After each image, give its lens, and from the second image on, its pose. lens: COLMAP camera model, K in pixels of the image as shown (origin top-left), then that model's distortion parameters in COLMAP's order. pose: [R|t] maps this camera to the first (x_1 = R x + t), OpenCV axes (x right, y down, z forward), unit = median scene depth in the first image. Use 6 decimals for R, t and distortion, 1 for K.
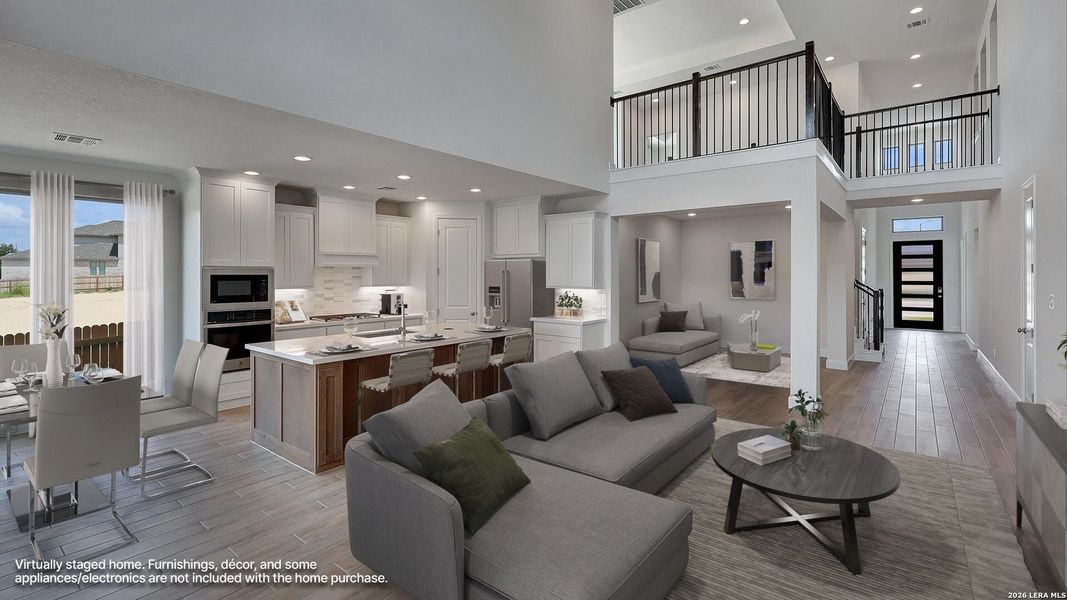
lens RADIAL K [[480.4, 0, 535.6], [0, 480.4, 281.0], [0, 0, 1]] dist [-0.011545, 0.000198]
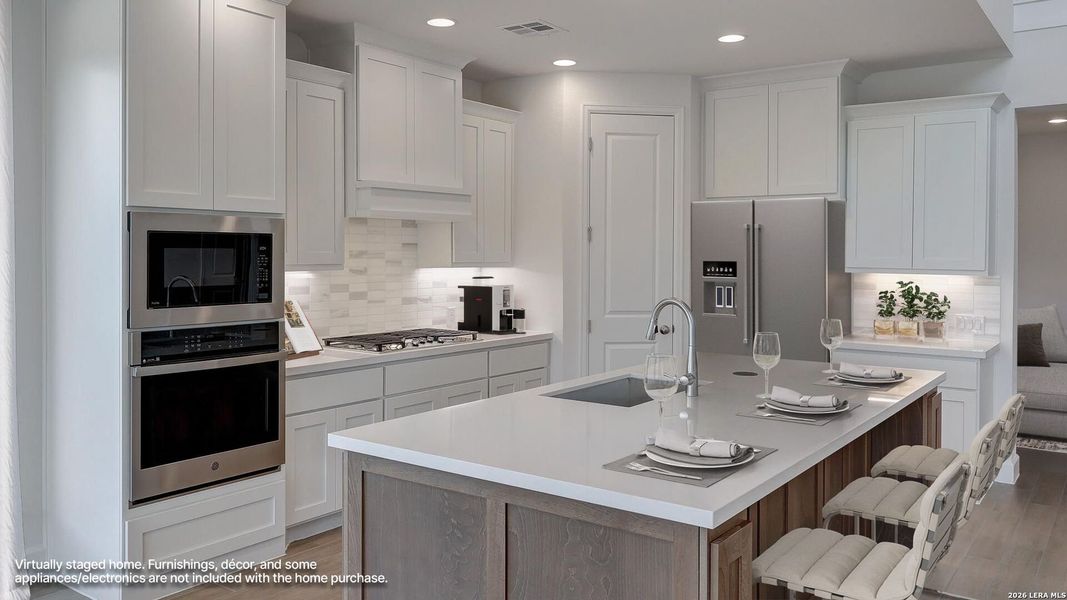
lens RADIAL K [[836.6, 0, 533.5], [0, 836.6, 270.3], [0, 0, 1]] dist [-0.004903, -0.003009]
pose [[0.999181, 0.004323, 0.040231, -0.297176], [-0.004651, 0.999957, 0.008068, 0.007798], [-0.040194, -0.008249, 0.999158, 0.250502]]
